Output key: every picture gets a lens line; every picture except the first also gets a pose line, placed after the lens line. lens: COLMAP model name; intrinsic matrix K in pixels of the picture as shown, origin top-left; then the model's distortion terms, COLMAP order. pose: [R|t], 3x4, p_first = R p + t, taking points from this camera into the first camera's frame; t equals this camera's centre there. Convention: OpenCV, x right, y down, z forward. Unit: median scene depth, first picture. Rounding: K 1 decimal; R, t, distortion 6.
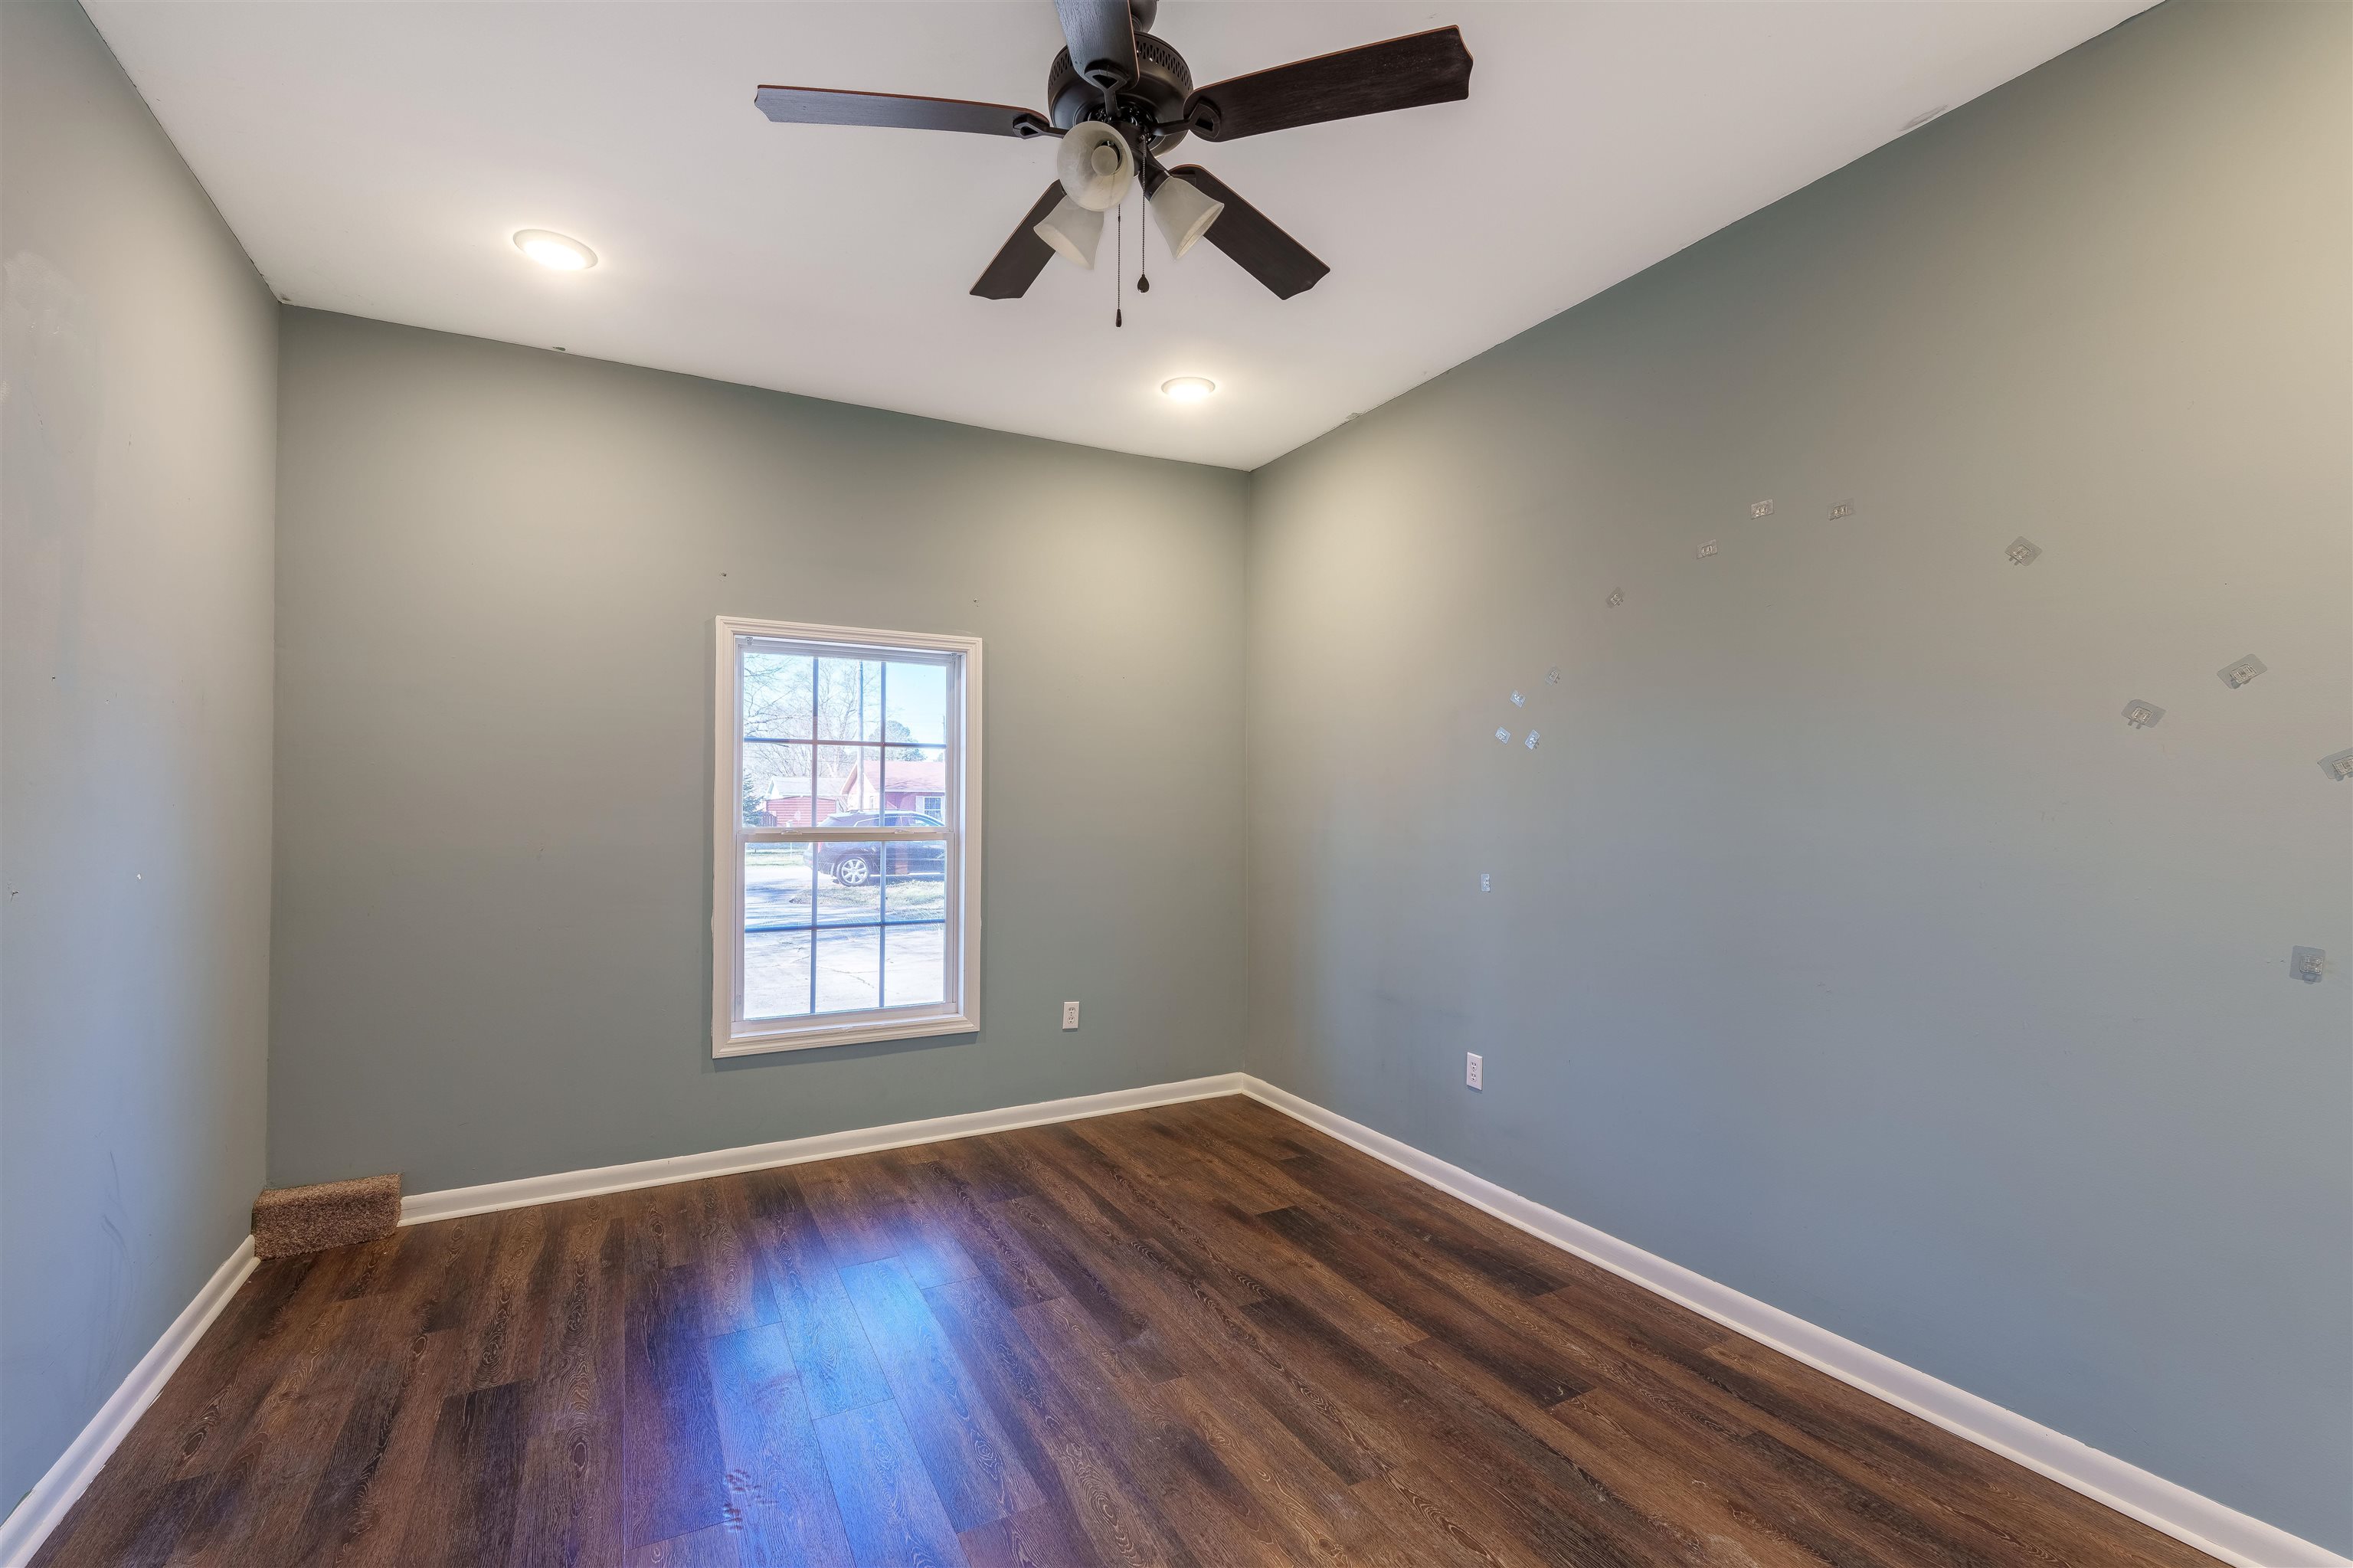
lens RADIAL K [[1029.0, 0, 1175.5], [0, 1029.0, 792.2], [0, 0, 1]] dist [-0.003275, 0.000655]
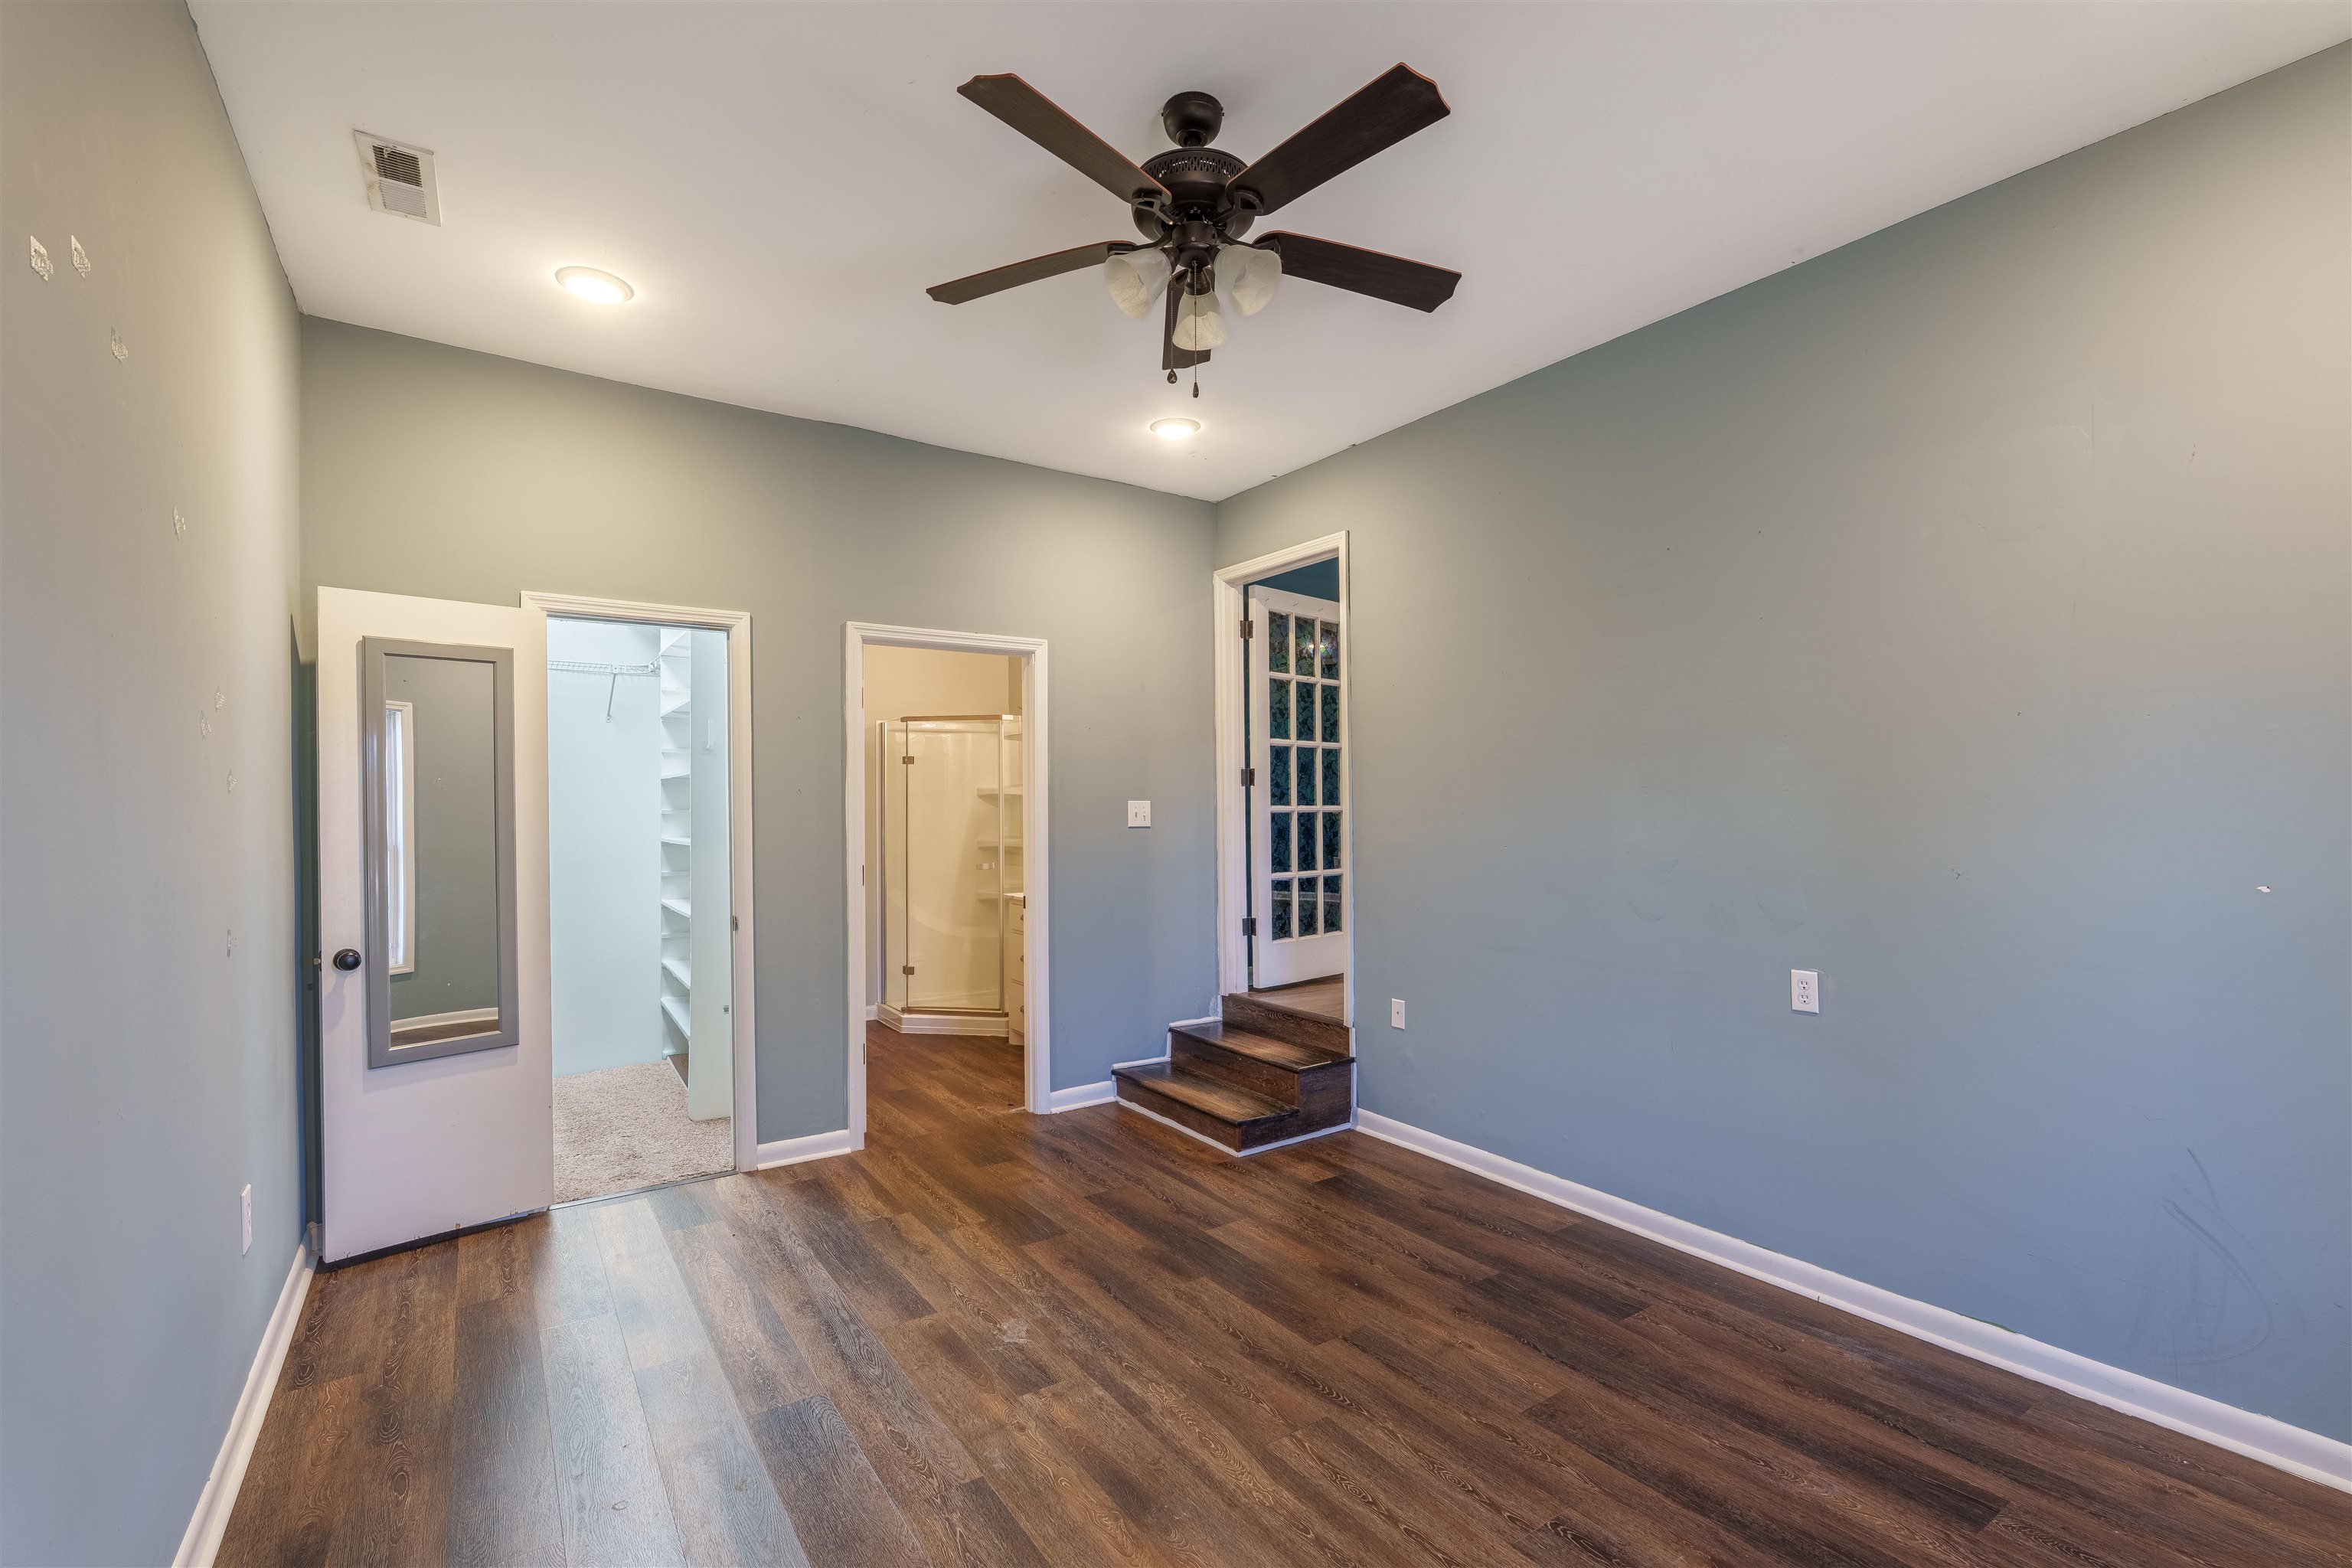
lens RADIAL K [[1028.6, 0, 1178.0], [0, 1028.6, 793.5], [0, 0, 1]] dist [-0.003275, 0.000655]
pose [[-0.994495, 0.001133, -0.104780, 0.081047], [0.002744, 0.999880, -0.015230, 0.008476], [0.104750, -0.015433, -0.994379, 2.038653]]
